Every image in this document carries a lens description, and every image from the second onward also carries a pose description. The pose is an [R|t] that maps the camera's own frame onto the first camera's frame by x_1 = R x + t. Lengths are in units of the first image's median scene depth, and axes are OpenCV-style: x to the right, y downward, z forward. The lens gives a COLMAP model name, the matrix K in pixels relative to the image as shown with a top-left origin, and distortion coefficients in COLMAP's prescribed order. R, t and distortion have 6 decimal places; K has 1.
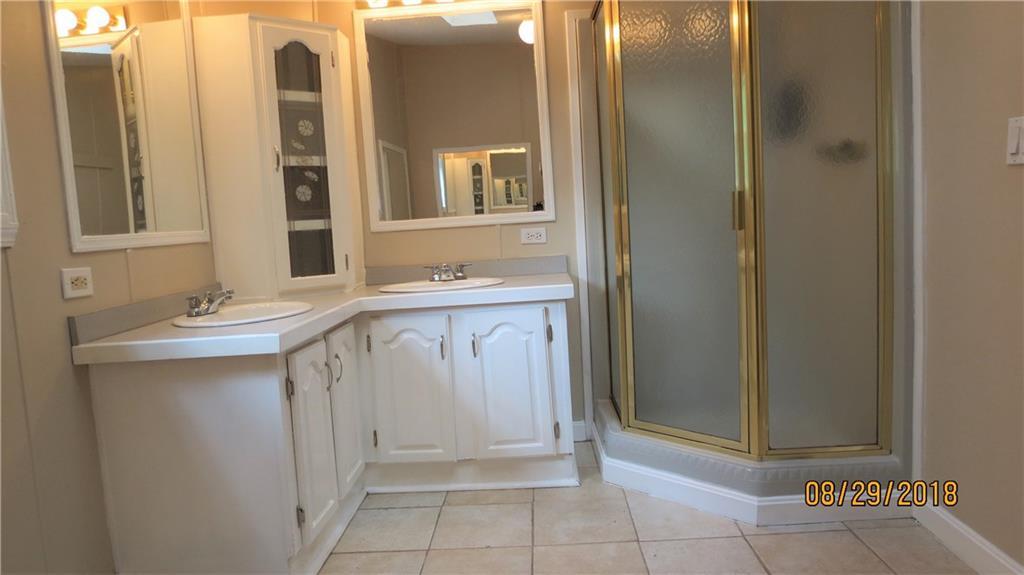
lens RADIAL K [[712.8, 0, 512.4], [0, 712.8, 286.2], [0, 0, 1]] dist [-0.026133, 0.004951]
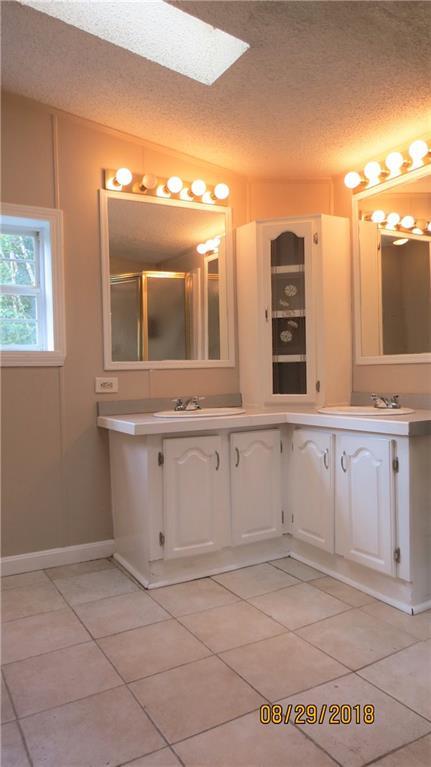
lens RADIAL K [[533.9, 0, 218.8], [0, 533.9, 387.5], [0, 0, 1]] dist [-0.026133, 0.004951]
pose [[0.535169, 0.072956, -0.841589, 0.564885], [-0.087965, 0.995660, 0.030375, -0.050029], [0.840152, 0.057774, 0.539264, 0.319838]]
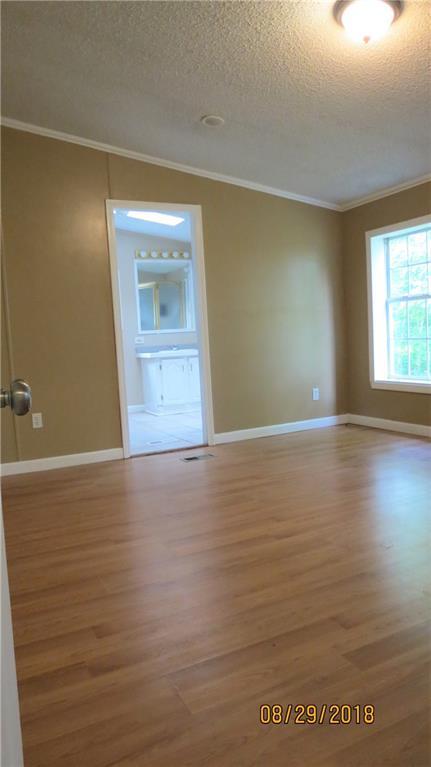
lens RADIAL K [[533.9, 0, 213.4], [0, 533.9, 382.8], [0, 0, 1]] dist [-0.026133, 0.004951]
pose [[0.482400, 0.109374, -0.869096, 1.973738], [-0.056484, 0.993993, 0.093740, -0.062240], [0.874128, 0.003870, 0.485680, -0.228572]]
